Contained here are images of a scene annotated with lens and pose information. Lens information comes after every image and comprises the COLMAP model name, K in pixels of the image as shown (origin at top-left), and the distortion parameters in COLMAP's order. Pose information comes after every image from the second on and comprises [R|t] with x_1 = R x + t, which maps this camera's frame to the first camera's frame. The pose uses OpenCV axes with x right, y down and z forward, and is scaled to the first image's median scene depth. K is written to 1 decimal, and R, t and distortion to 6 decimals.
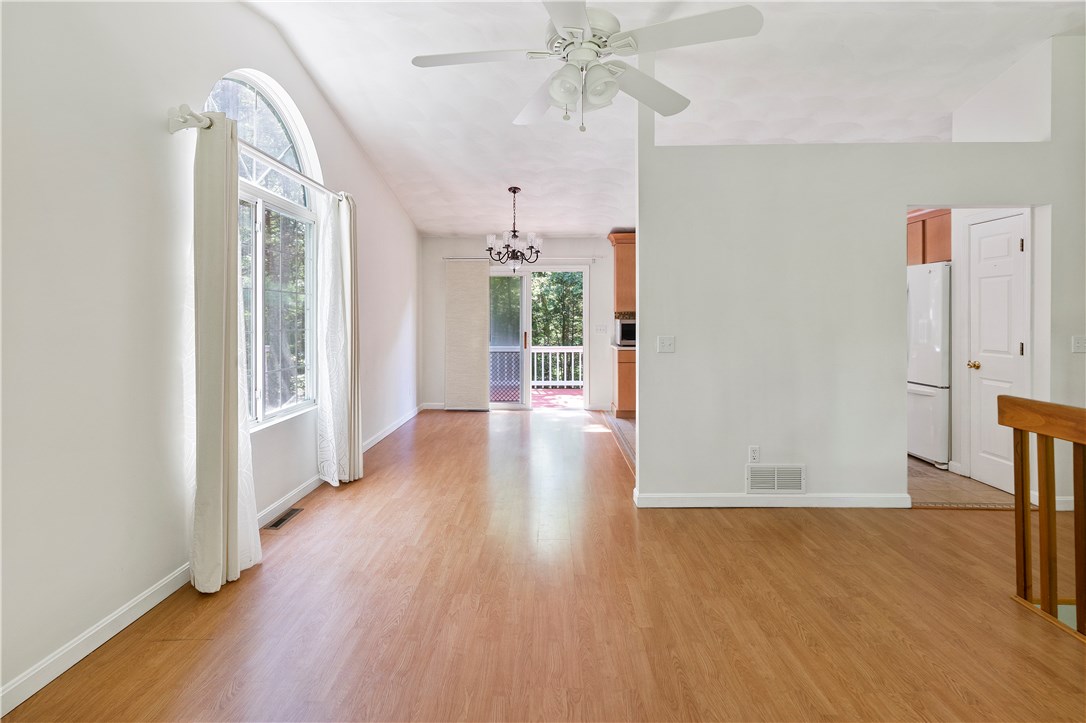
lens RADIAL K [[498.4, 0, 538.4], [0, 498.4, 351.4], [0, 0, 1]] dist [-0.001878, 0.000075]
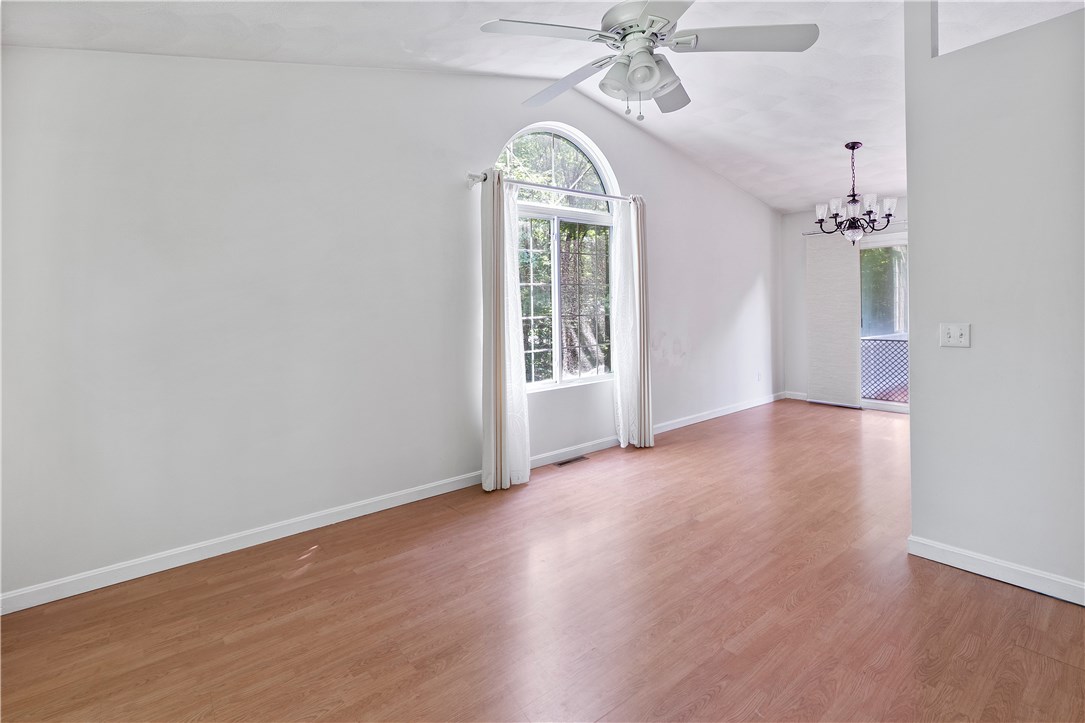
lens RADIAL K [[497.5, 0, 545.7], [0, 497.5, 340.9], [0, 0, 1]] dist [0.000910, 0.000817]
pose [[0.654210, 0.038421, -0.755337, 0.398851], [-0.028031, 0.999254, 0.026551, -0.007950], [0.755794, 0.003803, 0.654799, 0.103307]]
